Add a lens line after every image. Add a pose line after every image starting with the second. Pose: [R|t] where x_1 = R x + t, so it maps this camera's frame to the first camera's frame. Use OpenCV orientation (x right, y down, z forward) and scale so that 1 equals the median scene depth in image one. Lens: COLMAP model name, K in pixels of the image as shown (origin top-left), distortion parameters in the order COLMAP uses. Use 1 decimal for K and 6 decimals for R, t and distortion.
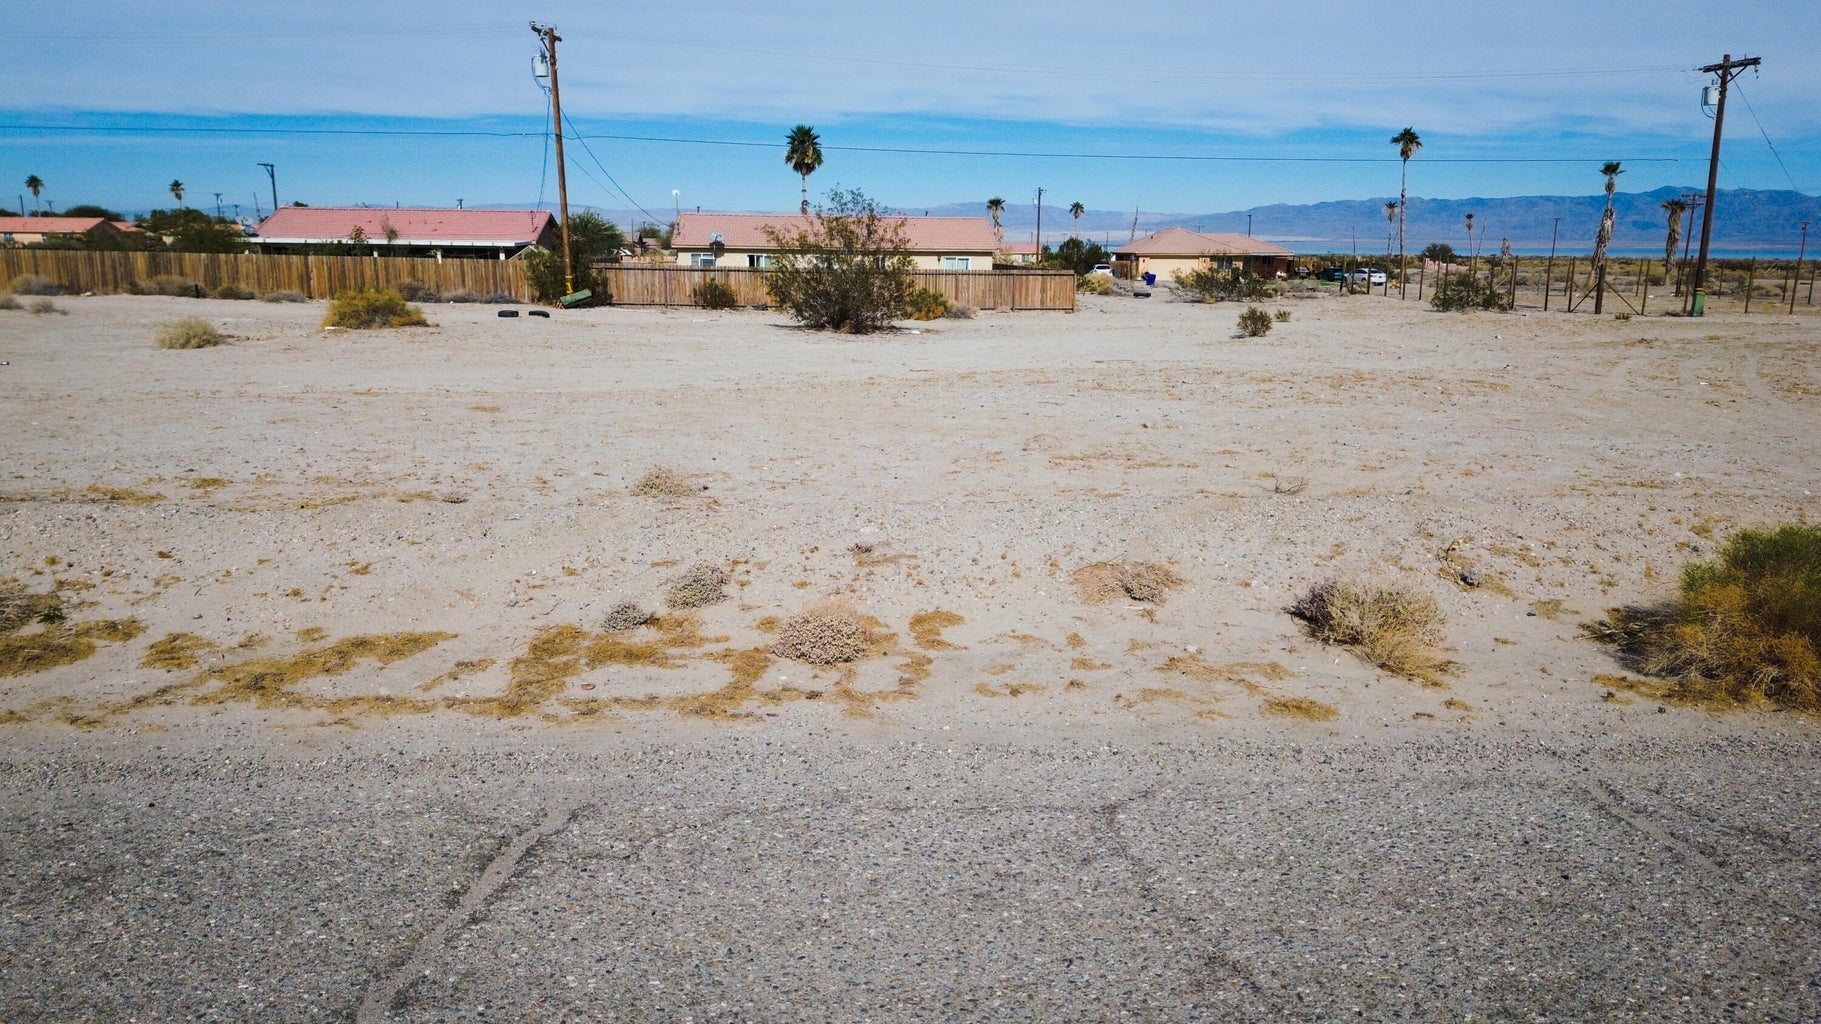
lens RADIAL K [[1286.5, 0, 913.2], [0, 1286.5, 520.8], [0, 0, 1]] dist [0.068027, -0.072997]
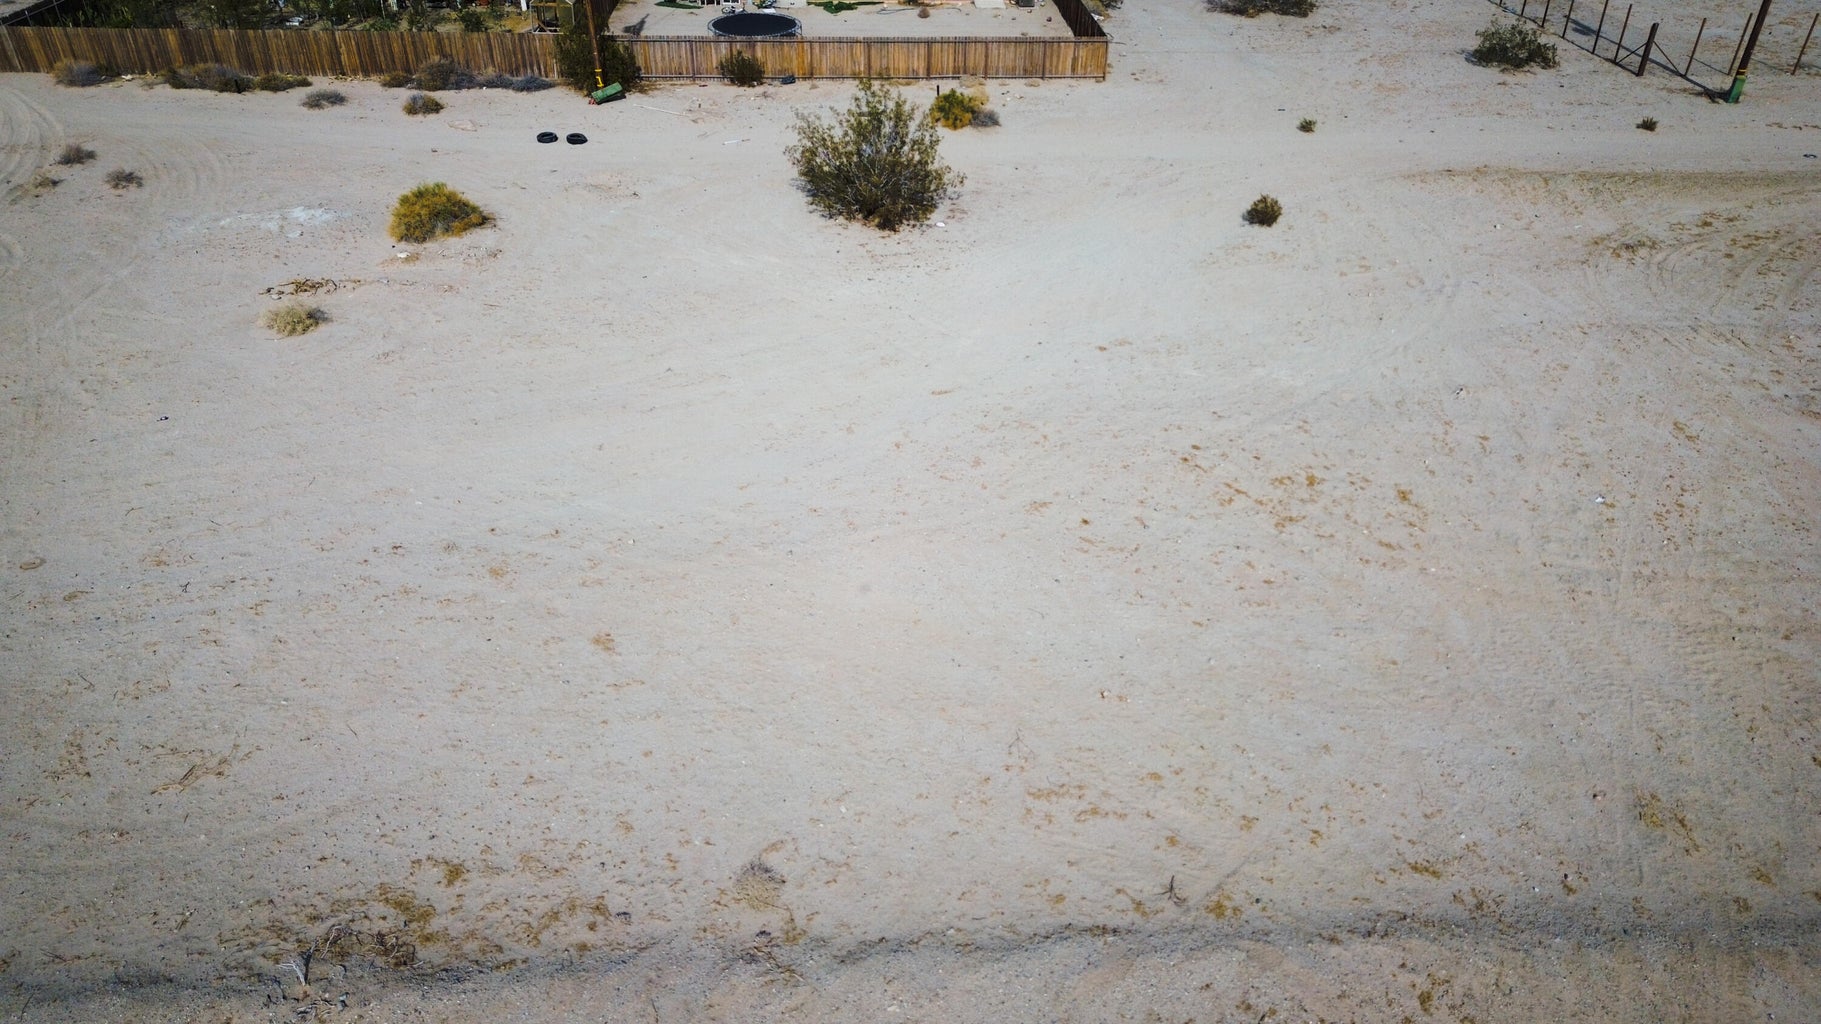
lens RADIAL K [[1286.5, 0, 912.2], [0, 1286.5, 510.2], [0, 0, 1]] dist [0.068027, -0.072997]
pose [[0.999632, 0.013546, -0.023501, 0.005014], [-0.002756, 0.912617, 0.408806, -0.279889], [0.026985, -0.408591, 0.912319, -0.047220]]
